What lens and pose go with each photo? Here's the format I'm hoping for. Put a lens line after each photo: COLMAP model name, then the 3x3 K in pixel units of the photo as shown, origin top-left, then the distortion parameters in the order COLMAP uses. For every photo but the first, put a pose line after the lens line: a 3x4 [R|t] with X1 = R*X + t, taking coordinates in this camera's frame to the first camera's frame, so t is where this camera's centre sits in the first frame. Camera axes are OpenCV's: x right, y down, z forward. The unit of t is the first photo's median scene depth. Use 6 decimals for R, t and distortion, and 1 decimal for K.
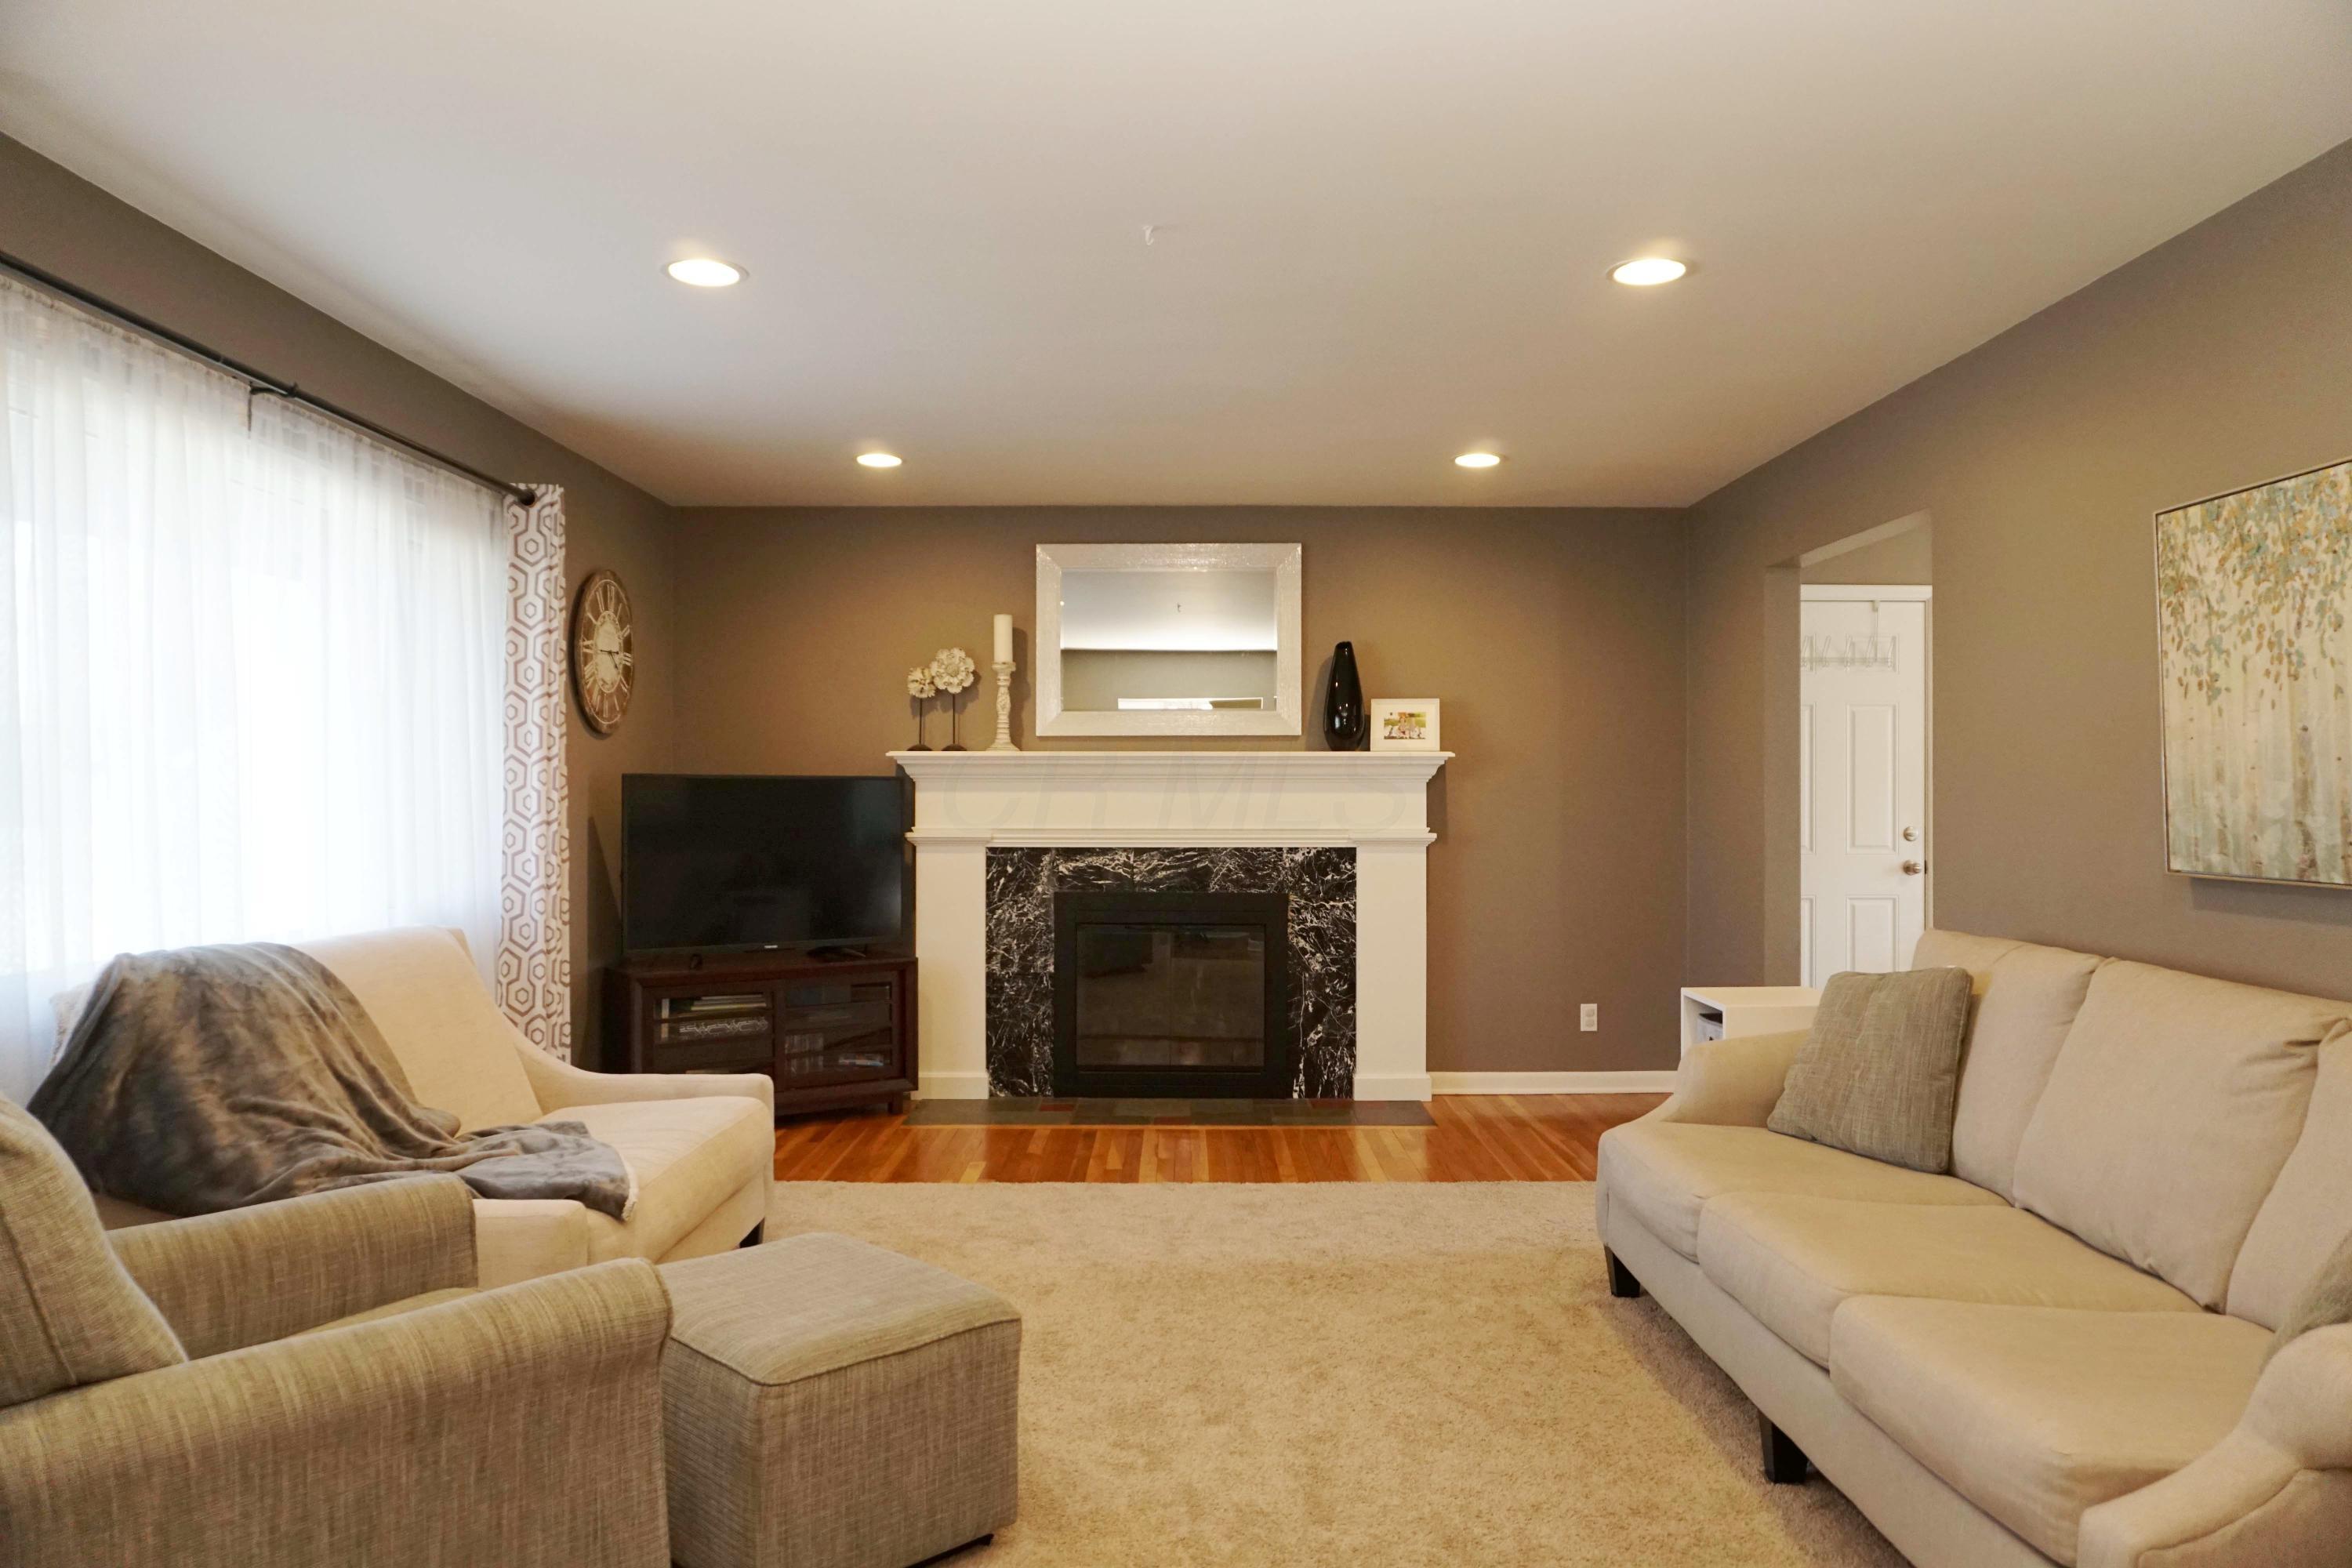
lens RADIAL K [[1558.9, 0, 1177.8], [0, 1558.9, 791.1], [0, 0, 1]] dist [-0.038331, 0.013710]
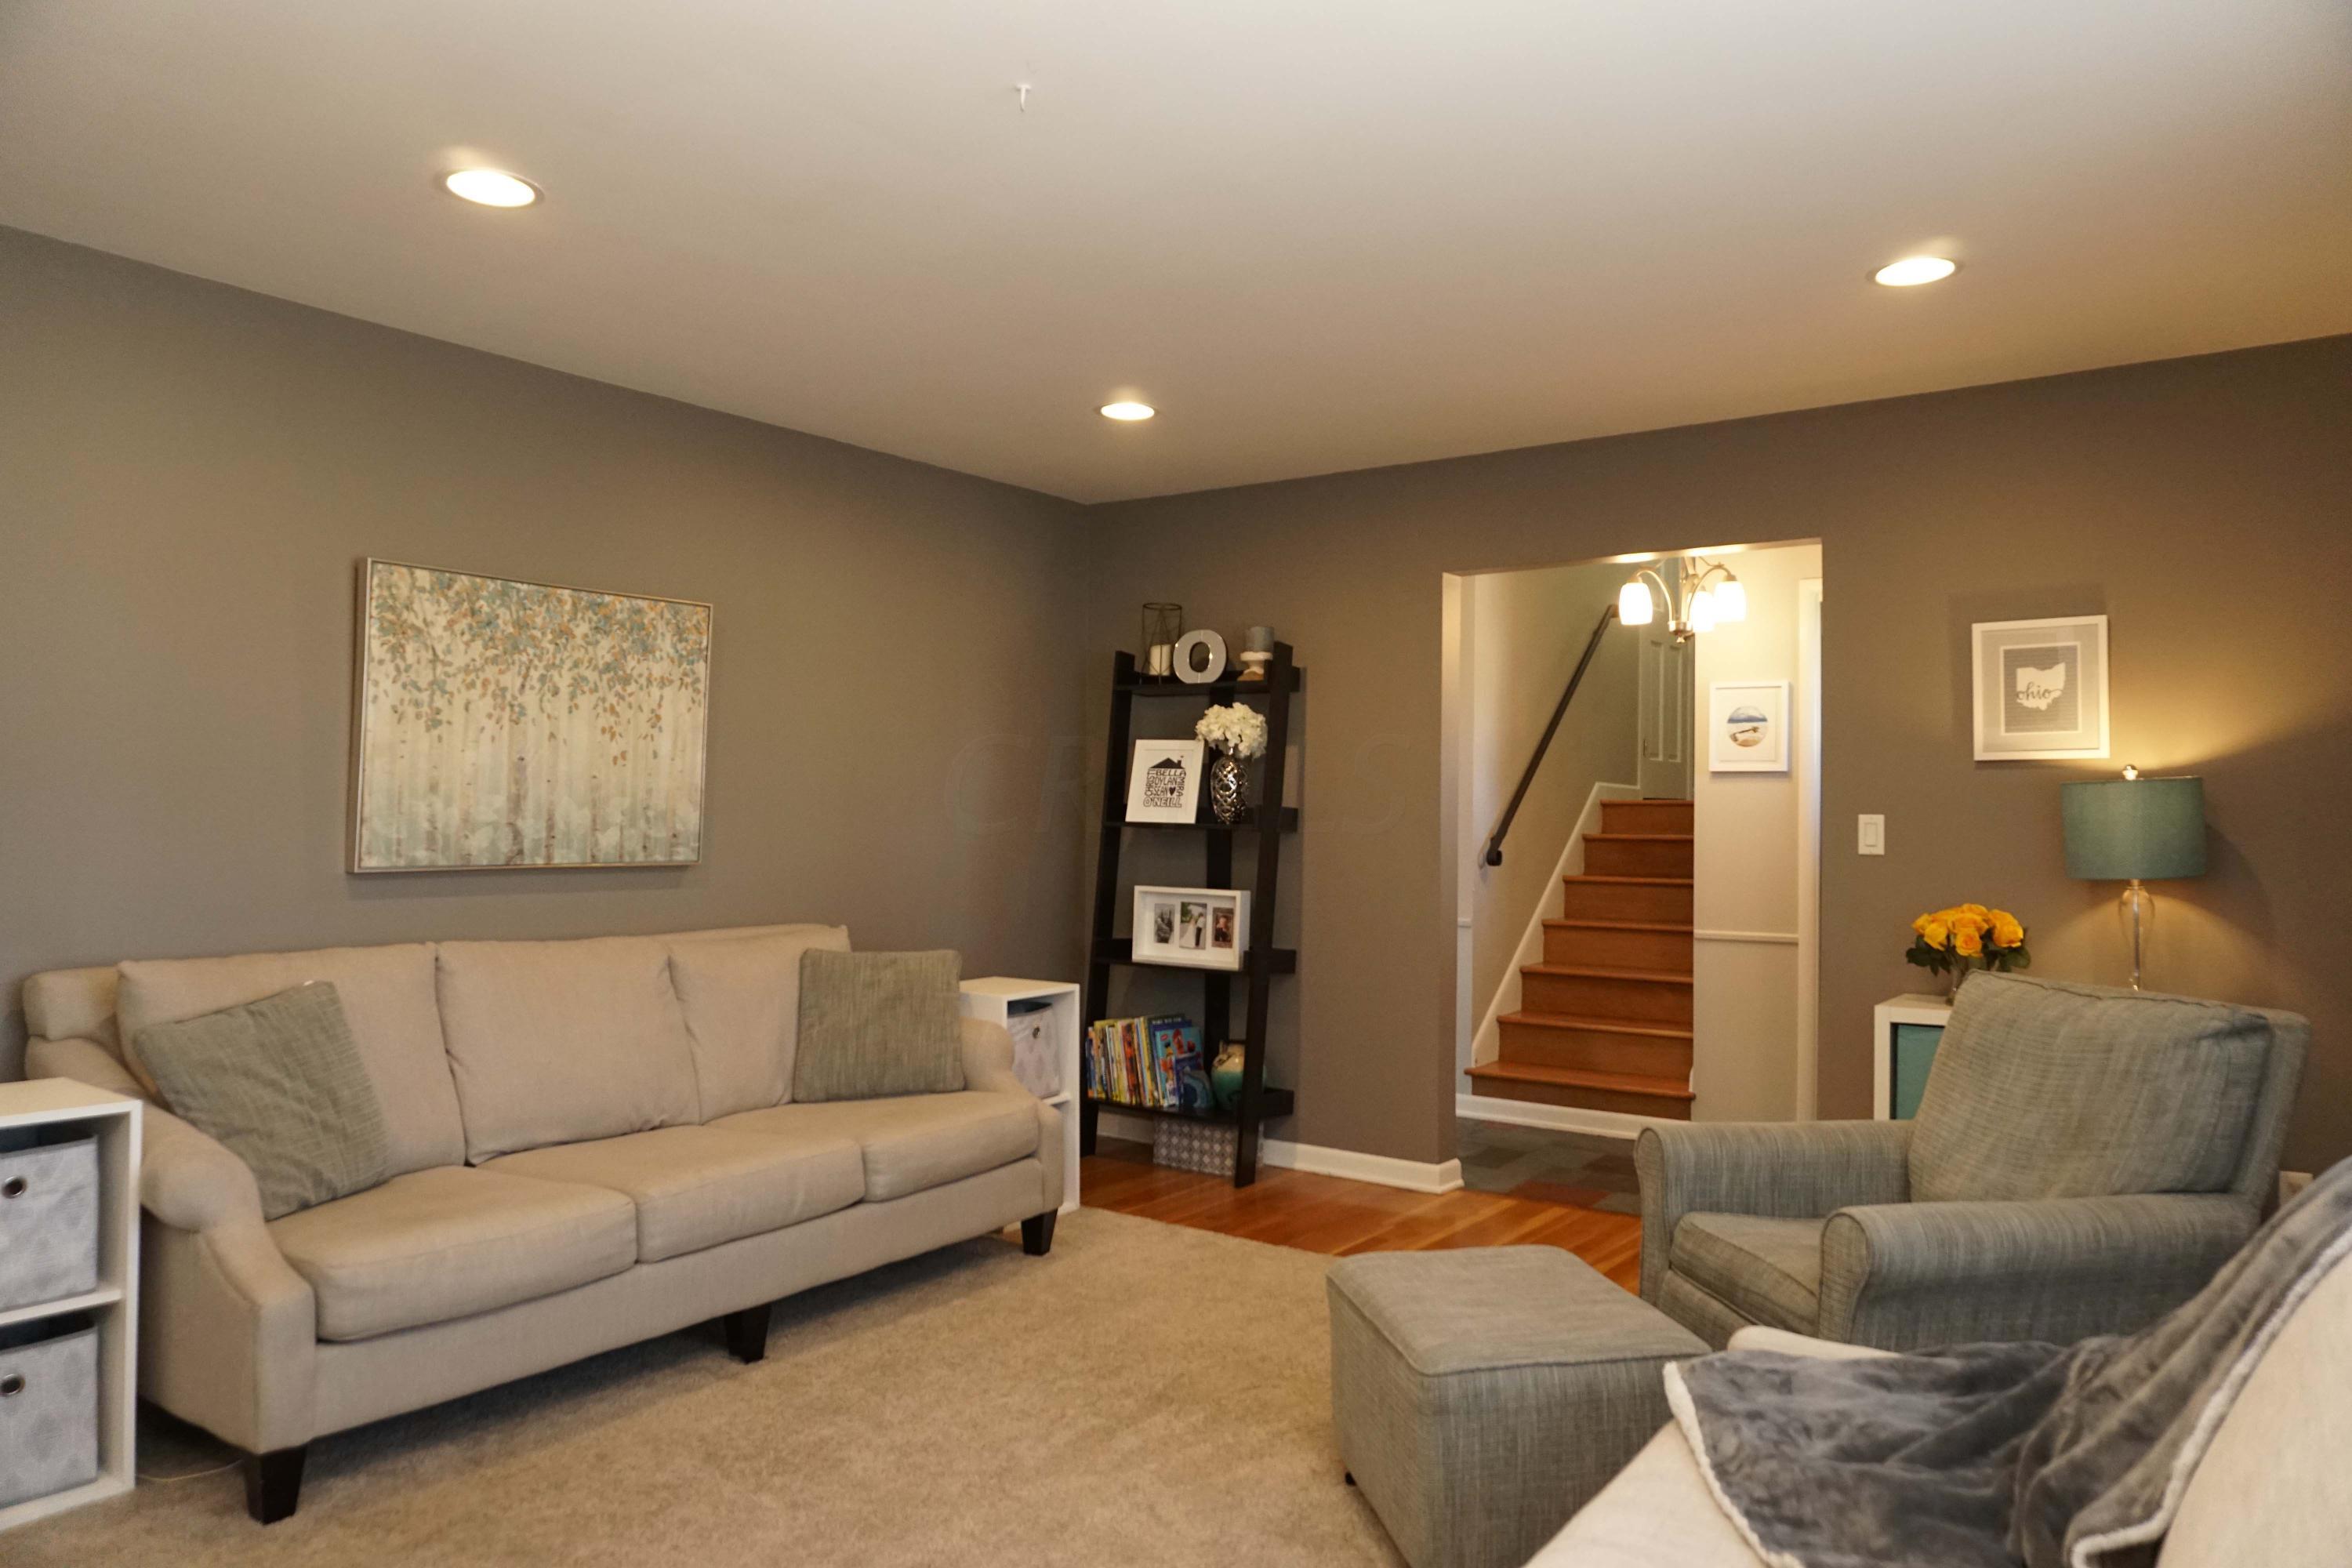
lens RADIAL K [[1558.9, 0, 1175.3], [0, 1558.9, 784.1], [0, 0, 1]] dist [-0.038331, 0.013710]
pose [[-0.809029, 0.001050, 0.587768, -0.587508], [-0.011886, 0.999765, -0.018146, 0.002138], [-0.587648, -0.021667, -0.808826, 1.726712]]
